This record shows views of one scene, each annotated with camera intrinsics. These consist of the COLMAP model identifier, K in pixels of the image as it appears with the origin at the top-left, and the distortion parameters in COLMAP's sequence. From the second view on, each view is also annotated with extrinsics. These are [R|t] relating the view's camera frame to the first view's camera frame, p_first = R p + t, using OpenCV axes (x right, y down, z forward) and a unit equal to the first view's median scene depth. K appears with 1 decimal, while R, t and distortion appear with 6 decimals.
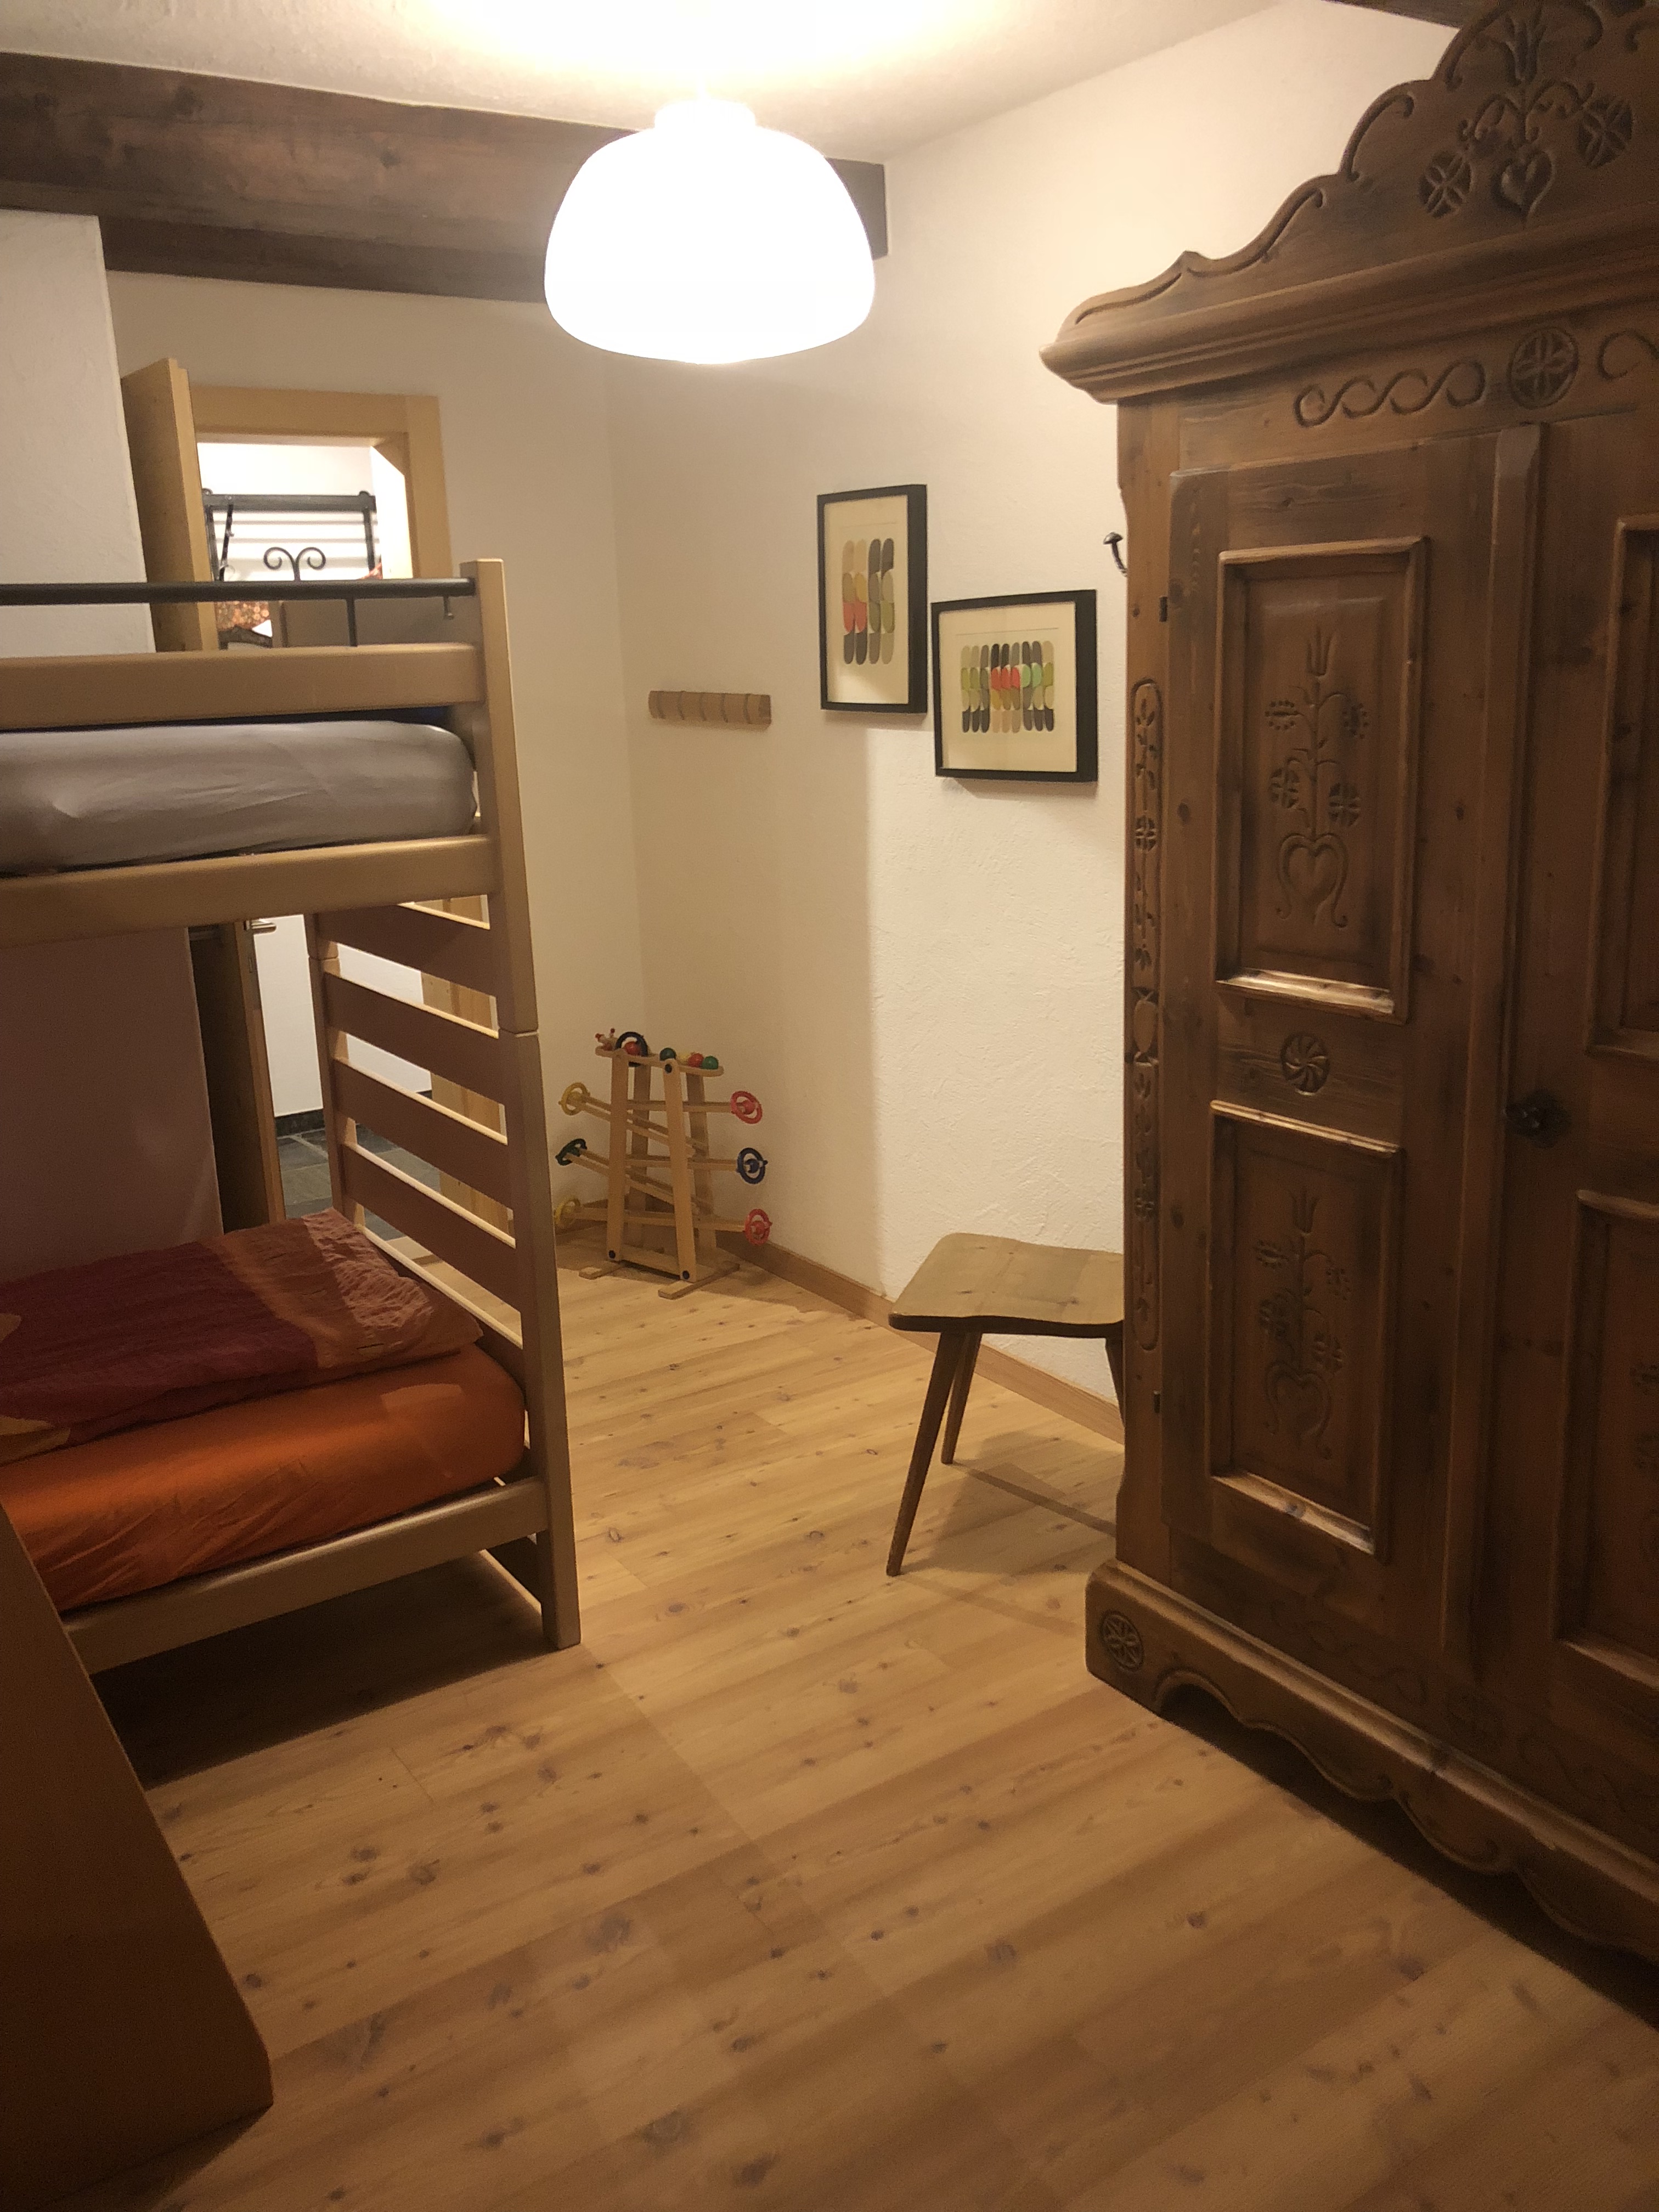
lens RADIAL K [[1814.5, 0, 829.6], [0, 1814.5, 1102.9], [0, 0, 1]] dist [0.037913, -0.076585]
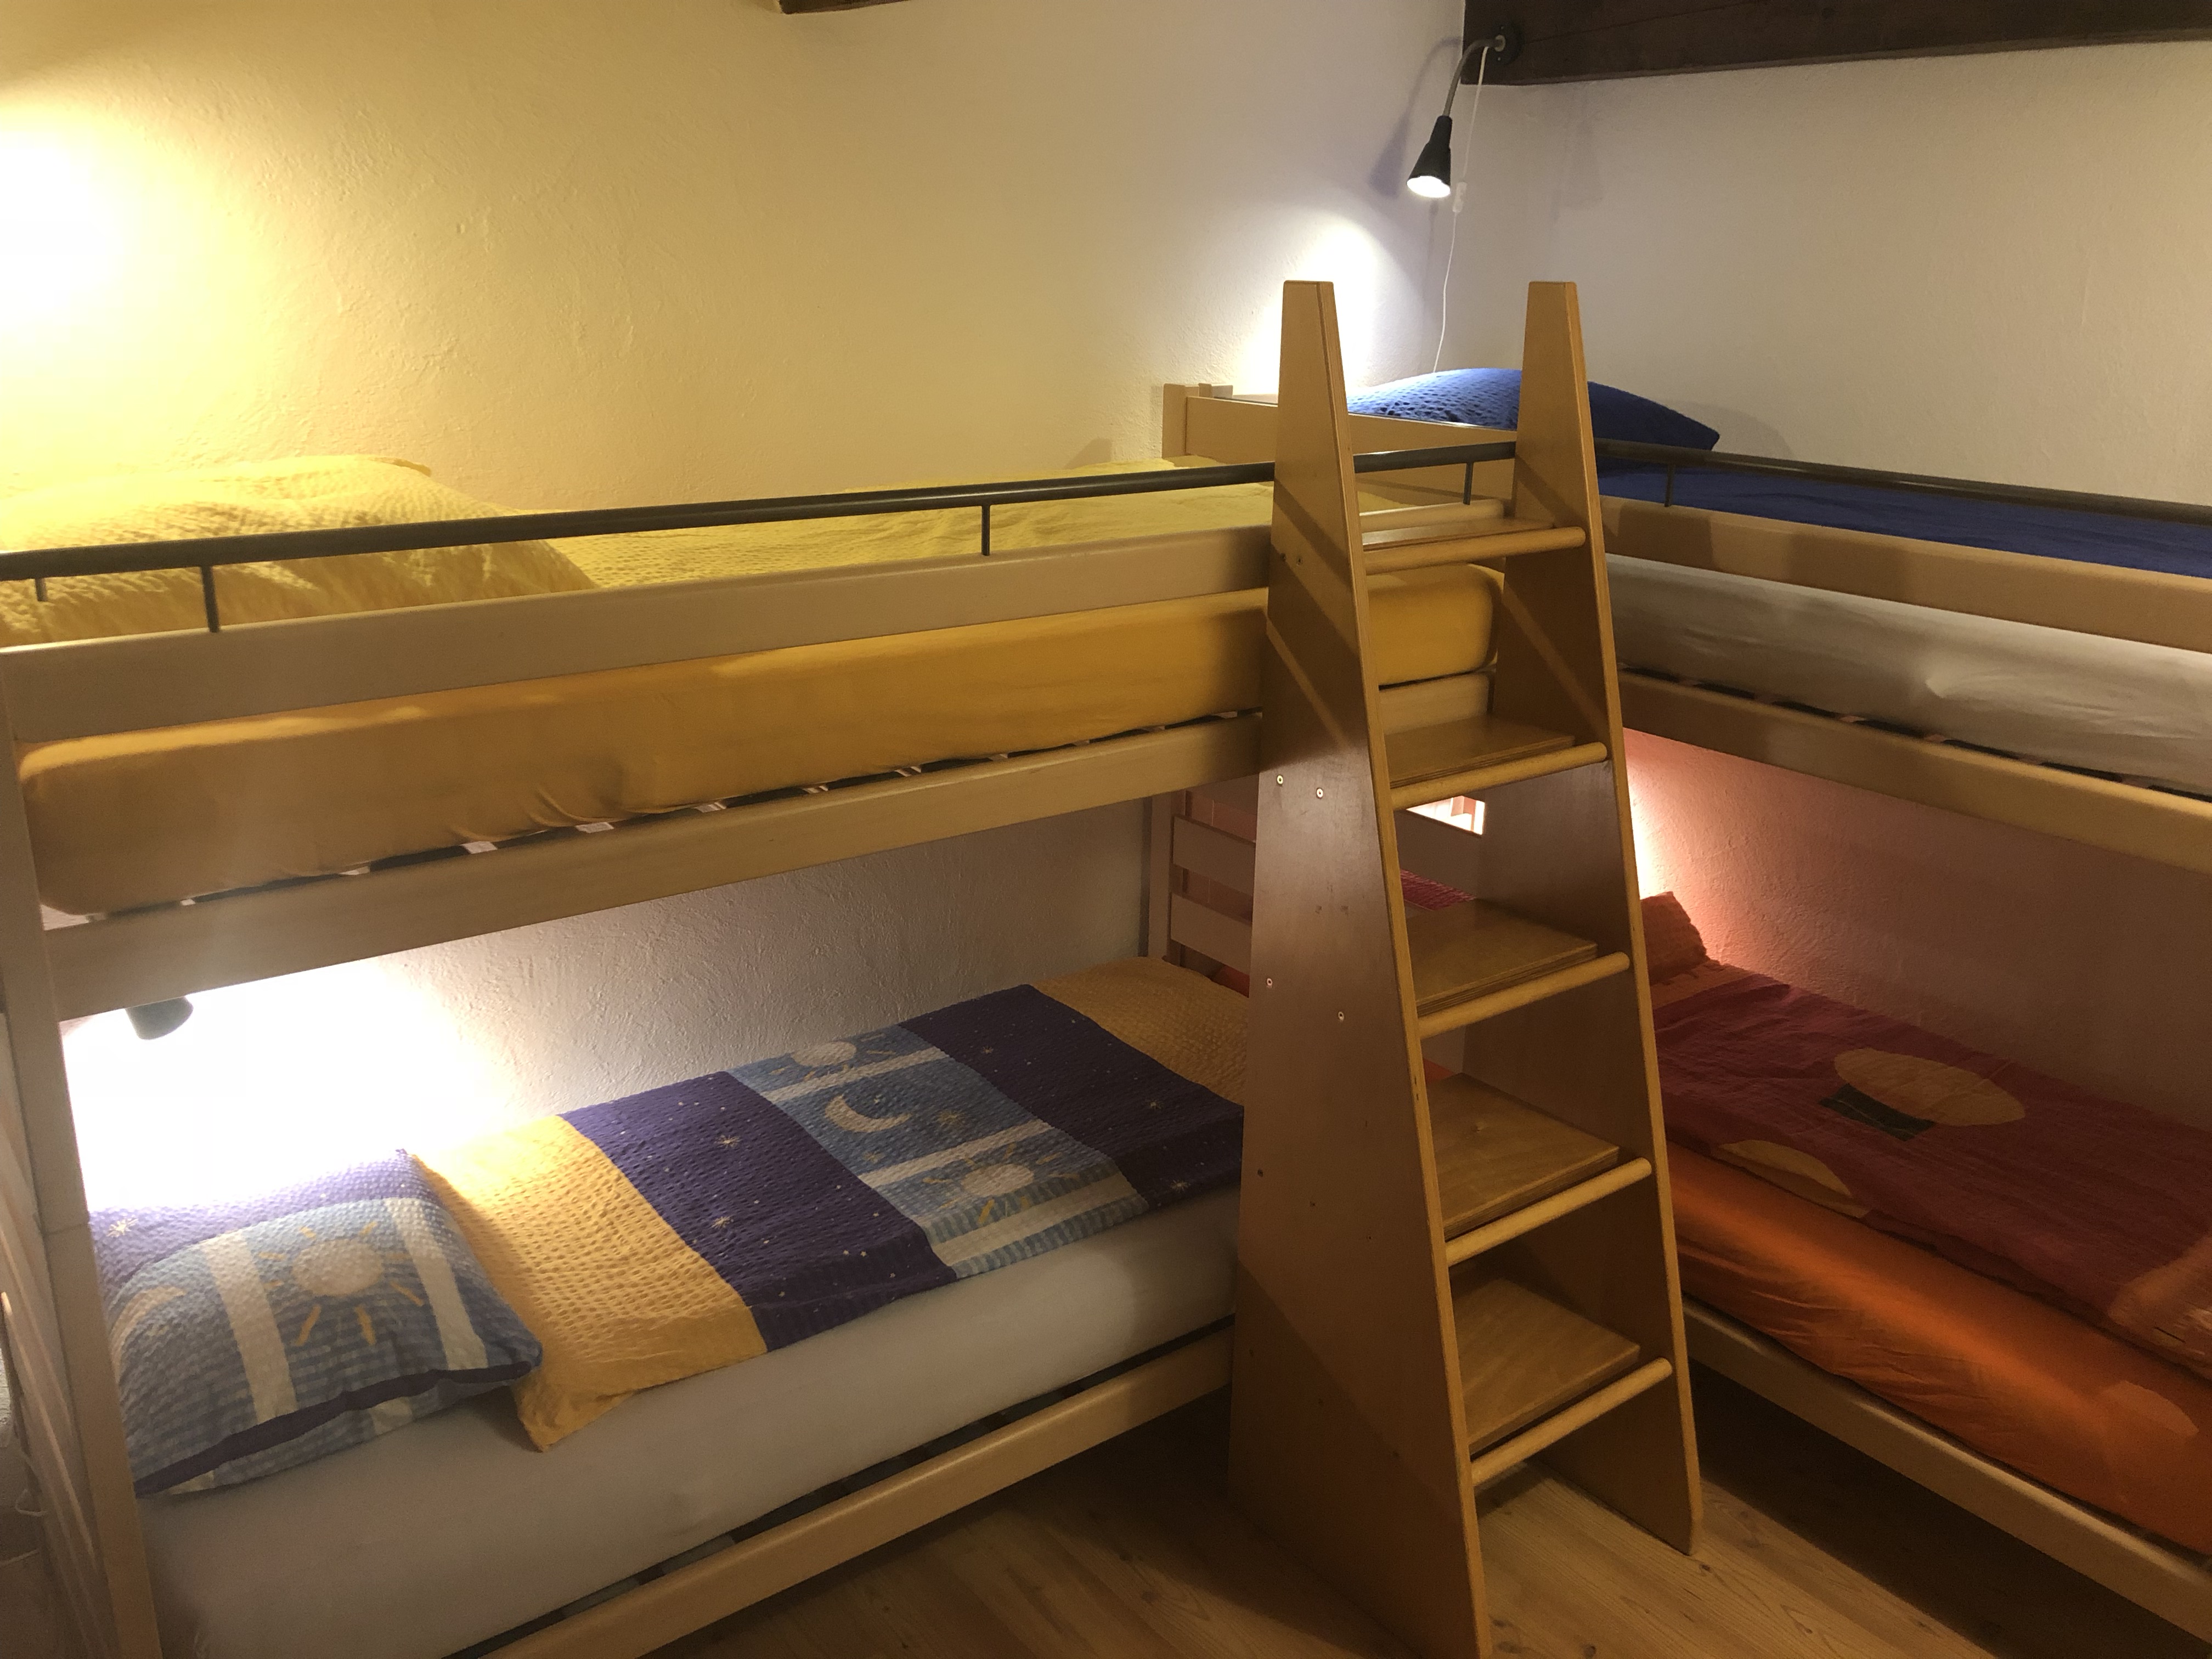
lens RADIAL K [[1814.5, 0, 1105.8], [0, 1814.5, 829.8], [0, 0, 1]] dist [0.037913, -0.076585]
pose [[0.060123, 0.340705, -0.938246, 0.513920], [-0.269442, 0.910595, 0.313398, -0.253027], [0.961138, 0.233960, 0.146548, 0.342244]]
